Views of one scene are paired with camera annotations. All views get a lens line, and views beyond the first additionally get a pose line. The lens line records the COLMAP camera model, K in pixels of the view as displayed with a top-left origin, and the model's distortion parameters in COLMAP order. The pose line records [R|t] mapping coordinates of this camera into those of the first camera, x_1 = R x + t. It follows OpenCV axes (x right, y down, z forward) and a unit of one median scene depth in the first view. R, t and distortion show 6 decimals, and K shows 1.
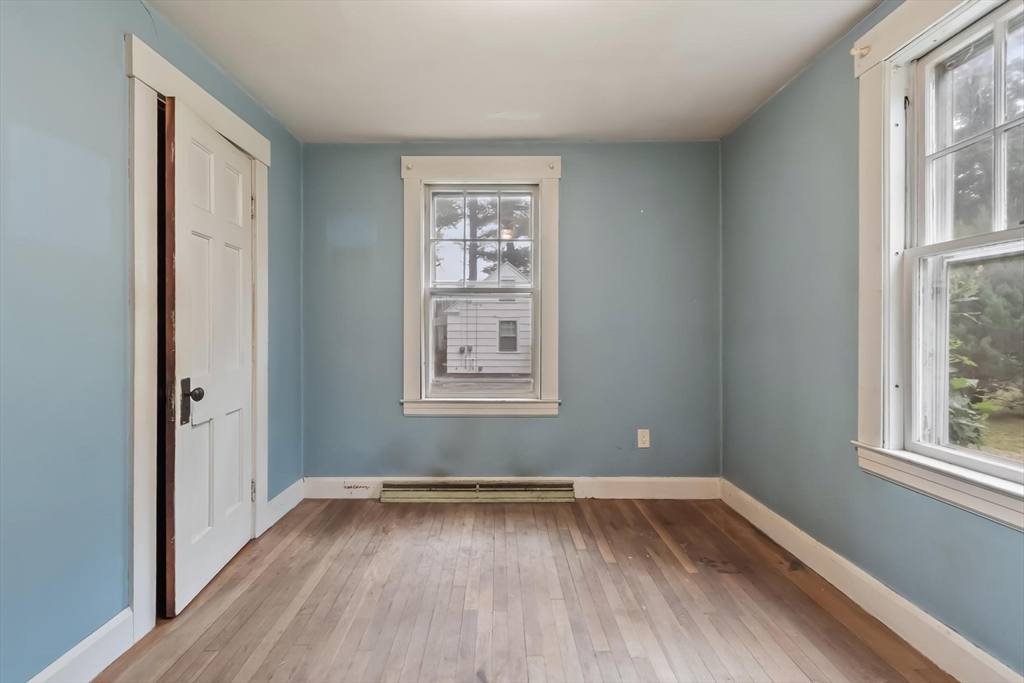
lens RADIAL K [[450.1, 0, 506.1], [0, 450.1, 335.3], [0, 0, 1]] dist [-0.000706, -0.003728]
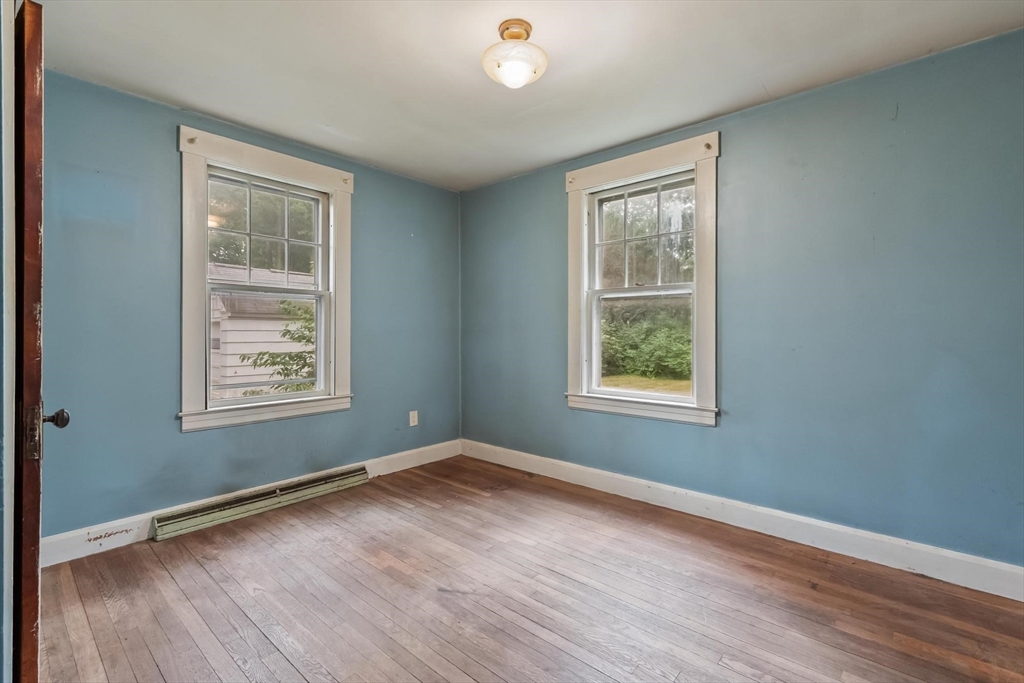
lens RADIAL K [[450.1, 0, 506.1], [0, 450.1, 335.3], [0, 0, 1]] dist [-0.000706, -0.003728]
pose [[0.664895, -0.006016, 0.746913, -0.499549], [0.006493, 0.999976, 0.002275, -0.000783], [-0.746909, 0.003337, 0.664918, -0.018148]]
